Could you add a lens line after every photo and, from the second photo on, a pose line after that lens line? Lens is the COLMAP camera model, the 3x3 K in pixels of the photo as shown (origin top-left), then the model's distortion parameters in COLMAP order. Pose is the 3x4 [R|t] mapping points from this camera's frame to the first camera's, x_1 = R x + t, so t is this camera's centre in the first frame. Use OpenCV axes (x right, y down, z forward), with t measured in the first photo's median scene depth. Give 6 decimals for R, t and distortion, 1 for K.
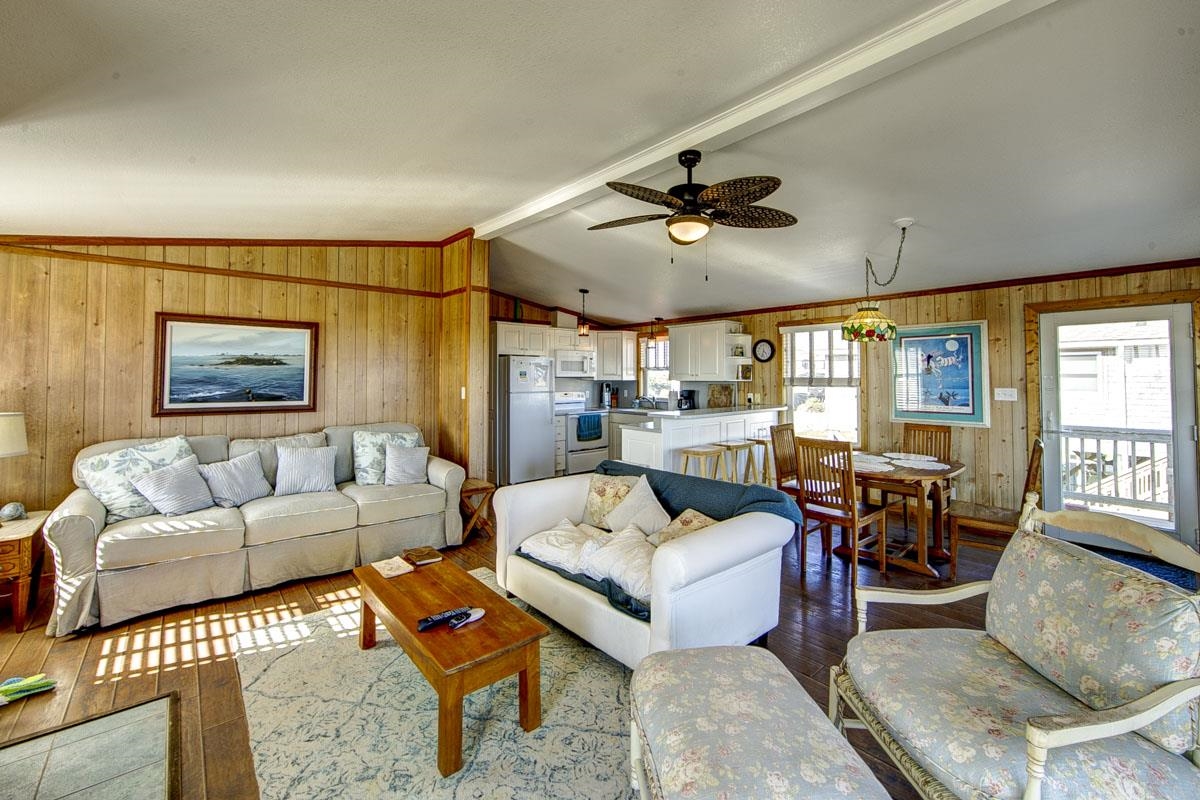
lens RADIAL K [[492.1, 0, 594.8], [0, 492.1, 367.9], [0, 0, 1]] dist [-0.011454, 0.000140]
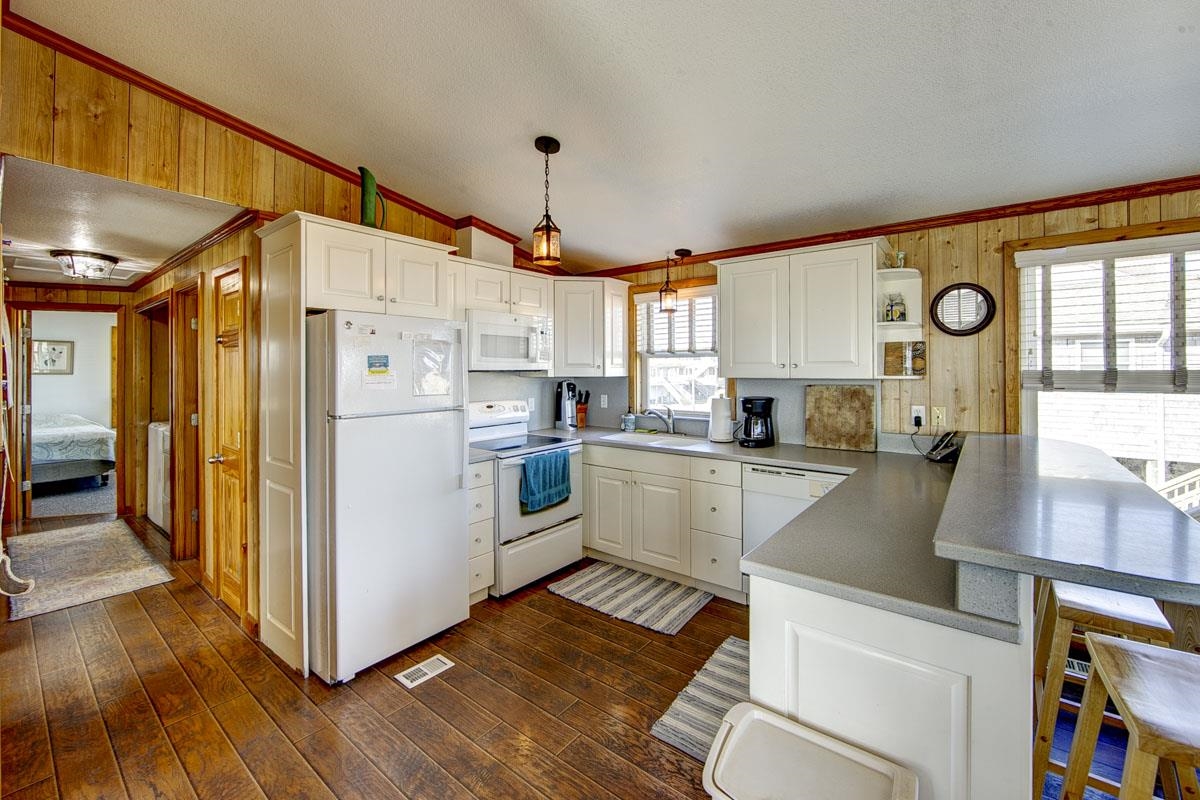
lens RADIAL K [[492.1, 0, 594.8], [0, 492.1, 367.9], [0, 0, 1]] dist [-0.011454, 0.000140]
pose [[0.980540, -0.001030, 0.196317, -0.063894], [-0.001234, 0.999934, 0.011412, 0.013273], [-0.196316, -0.011432, 0.980474, 0.635274]]
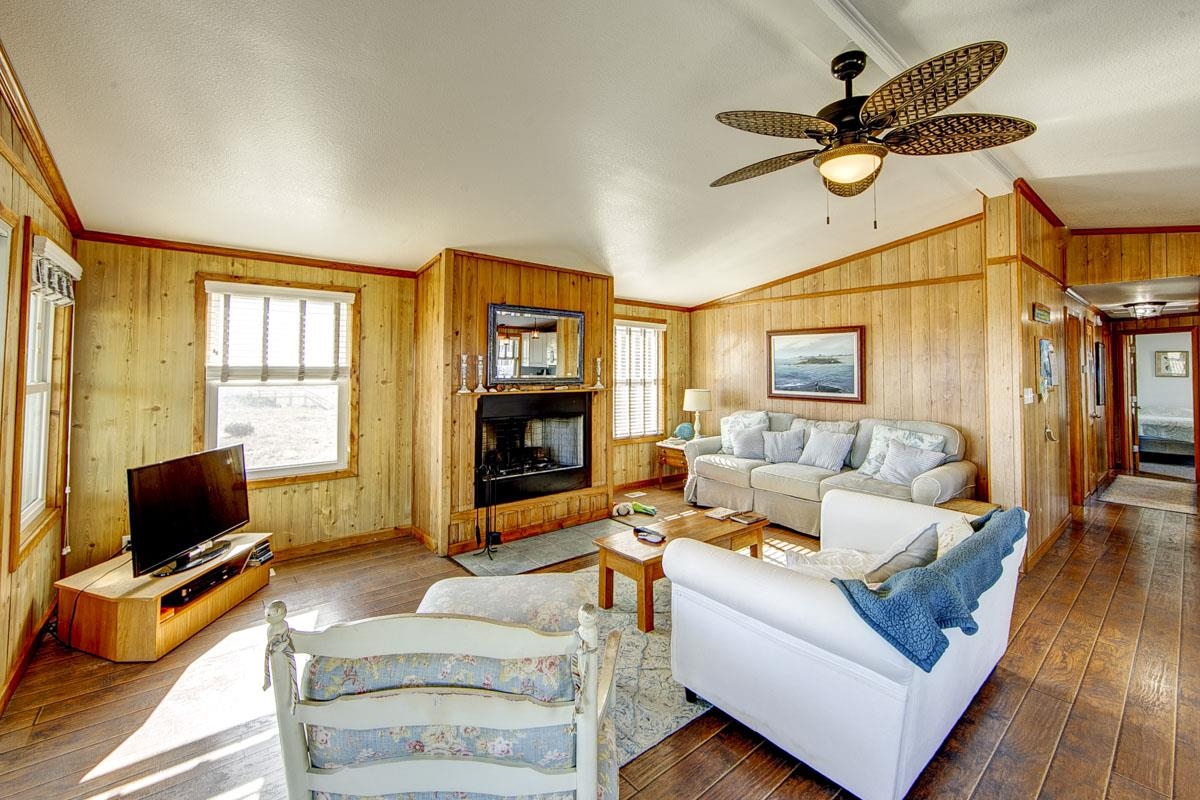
lens RADIAL K [[493.8, 0, 605.4], [0, 493.8, 355.9], [0, 0, 1]] dist [-0.011674, -0.000063]
pose [[-0.009132, -0.030706, -0.999487, 0.398251], [0.011982, 0.999453, -0.030815, 0.004260], [0.999887, -0.012257, -0.008759, 0.289600]]
